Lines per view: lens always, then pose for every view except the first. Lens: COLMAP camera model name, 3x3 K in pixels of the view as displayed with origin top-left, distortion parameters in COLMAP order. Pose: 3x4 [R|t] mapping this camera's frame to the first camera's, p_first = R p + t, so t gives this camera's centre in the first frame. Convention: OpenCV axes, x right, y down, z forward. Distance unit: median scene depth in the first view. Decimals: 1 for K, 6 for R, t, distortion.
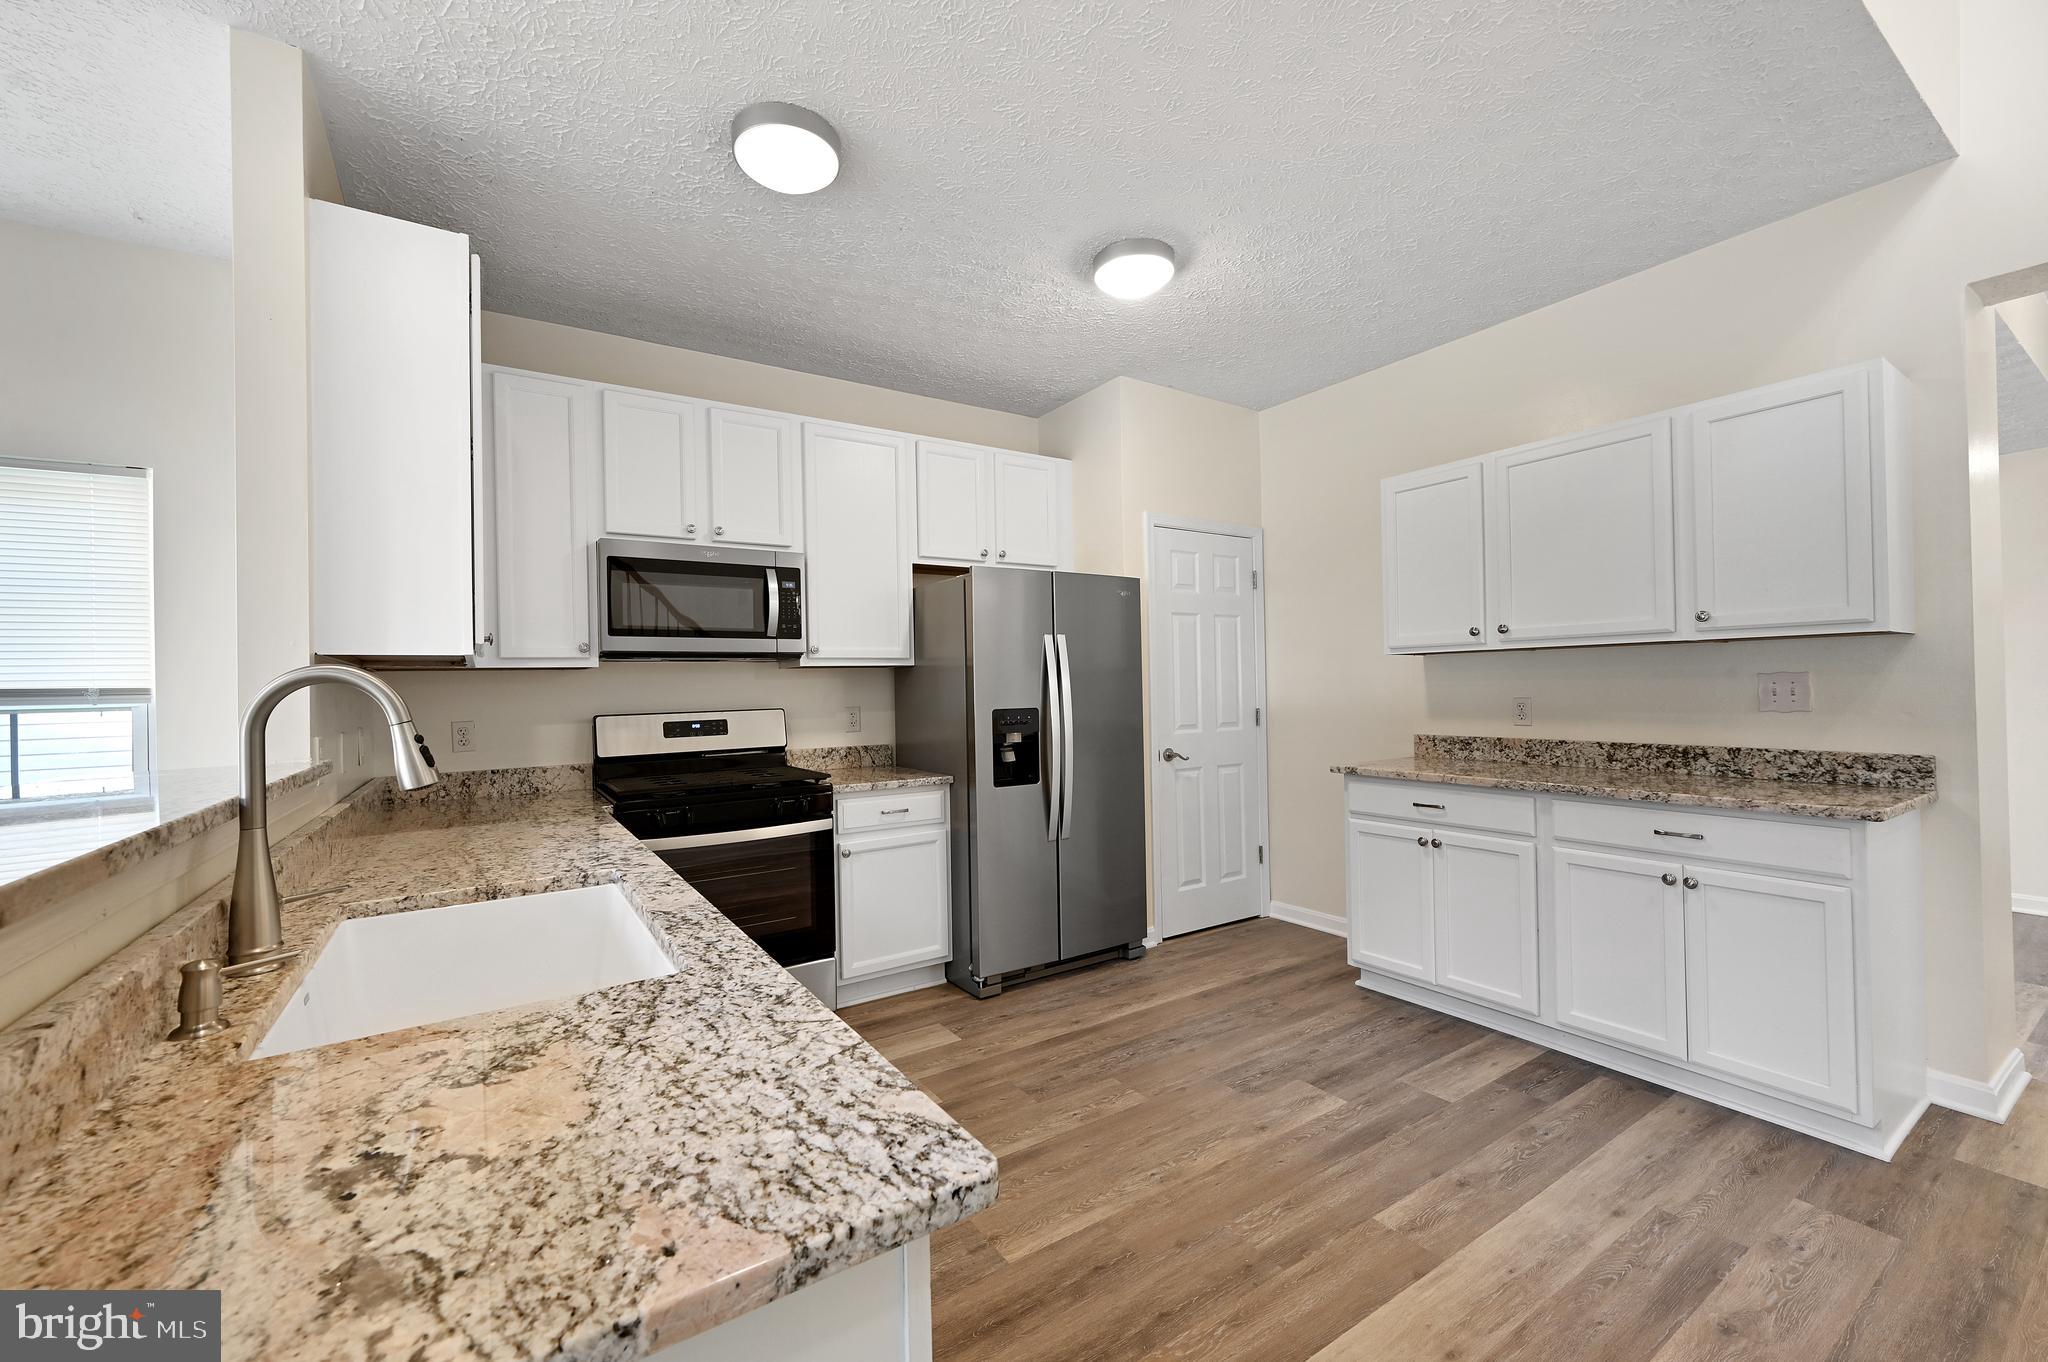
lens RADIAL K [[814.7, 0, 1014.3], [0, 814.7, 686.3], [0, 0, 1]] dist [-0.002969, 0.000947]
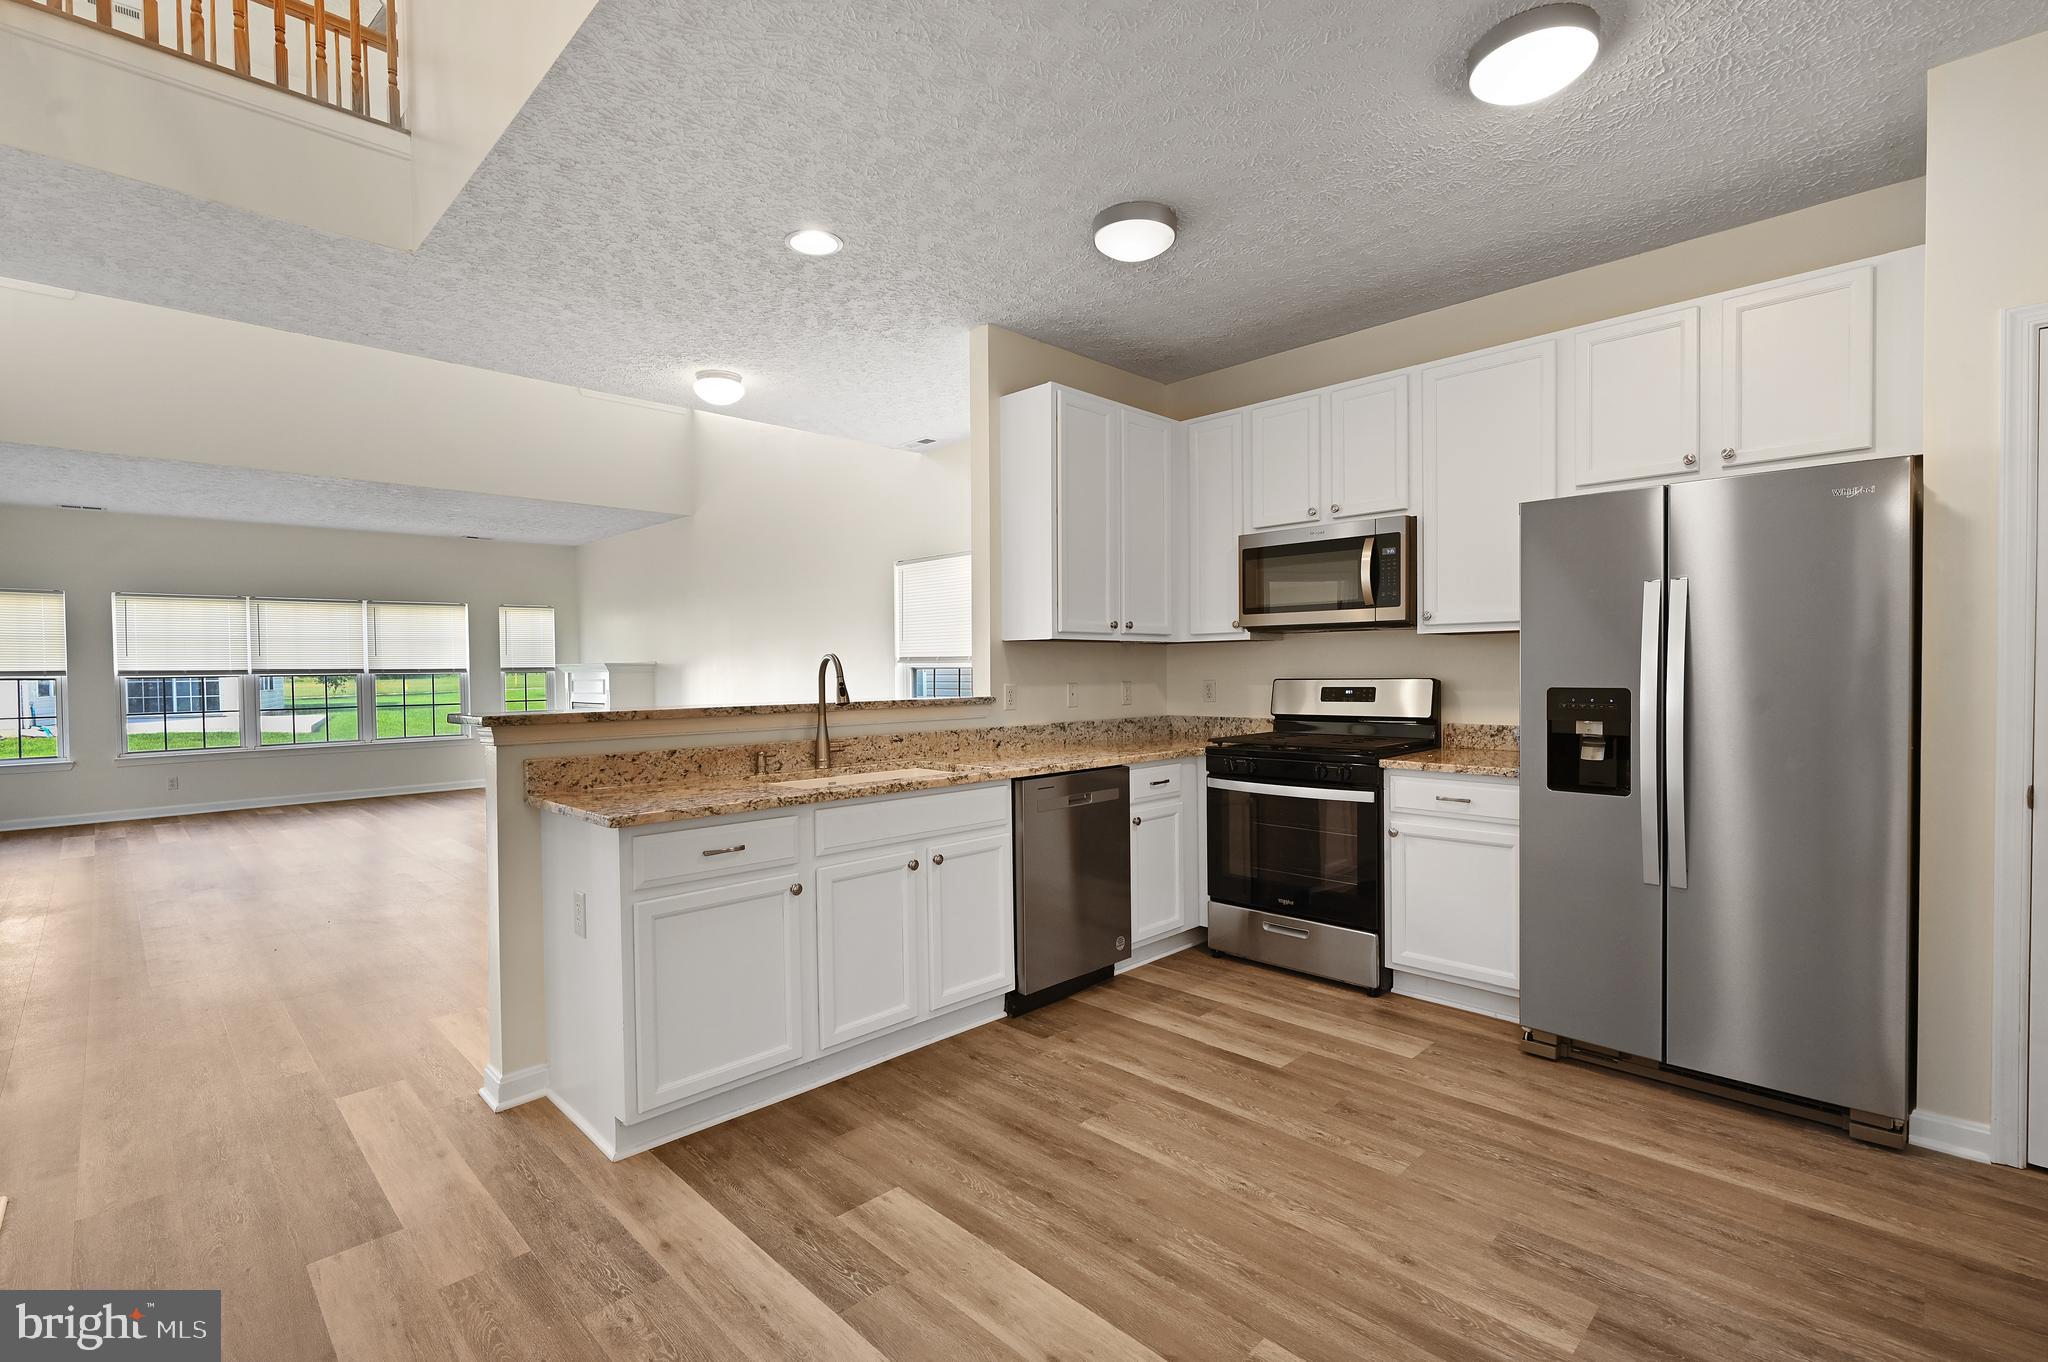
lens RADIAL K [[924.8, 0, 1021.9], [0, 924.8, 684.7], [0, 0, 1]] dist [-0.001285, 0.001830]
pose [[0.205309, 0.038182, -0.977952, 0.798492], [0.007187, 0.999153, 0.040519, -0.014706], [0.978671, -0.015348, 0.204860, 0.378296]]
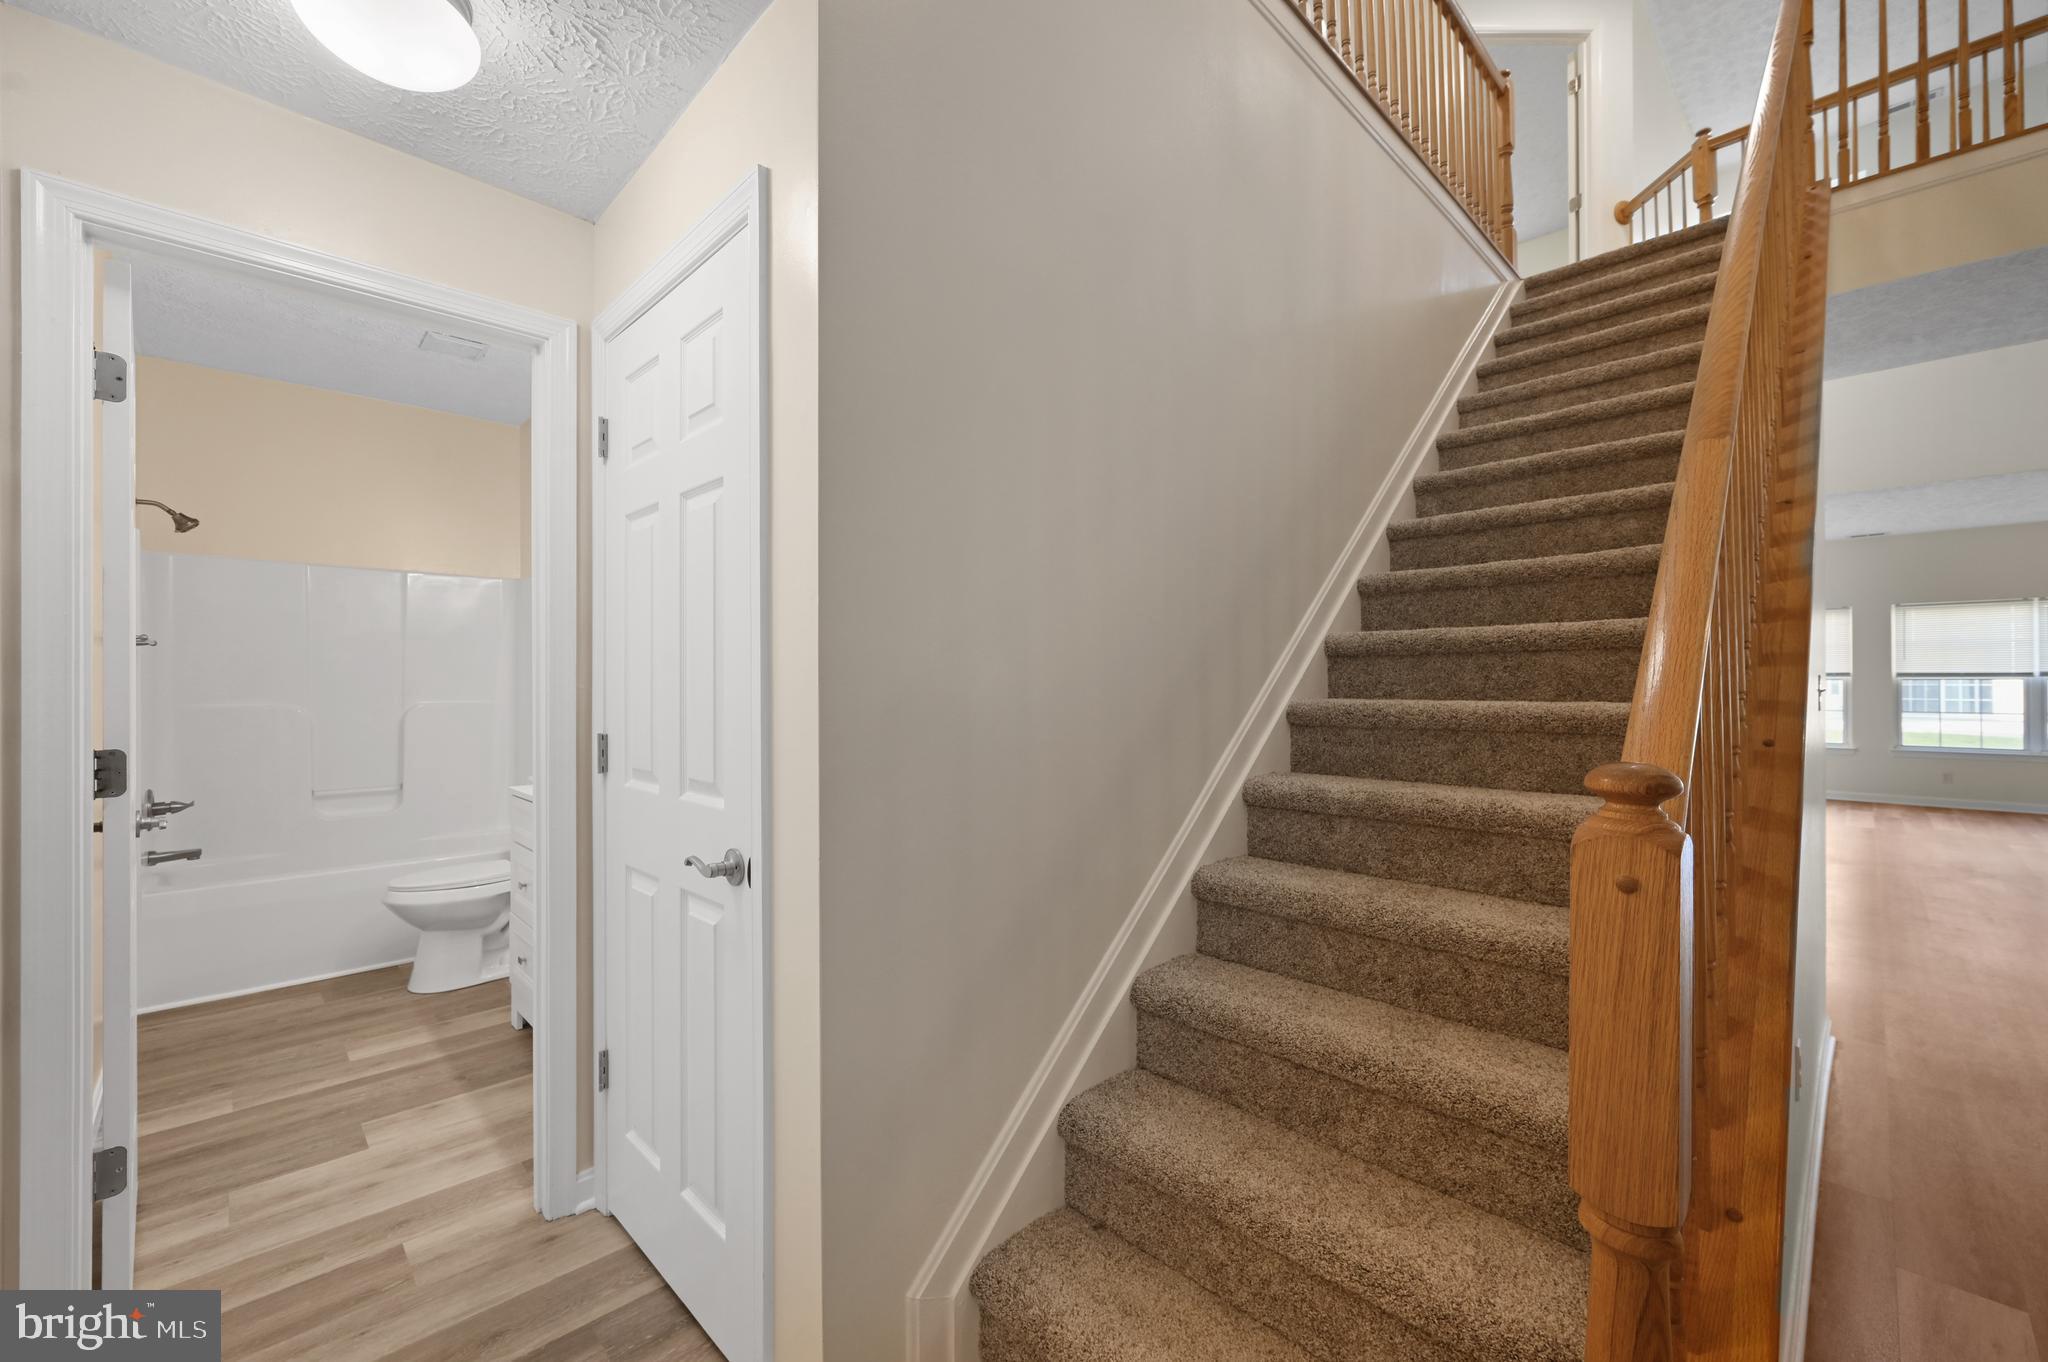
lens RADIAL K [[814.7, 0, 1021.9], [0, 814.7, 678.1], [0, 0, 1]] dist [-0.002969, 0.000947]
pose [[-0.981174, 0.020662, -0.192019, 0.988788], [0.021199, 0.999775, -0.000742, -0.009431], [0.191960, -0.004799, -0.981391, 0.454930]]
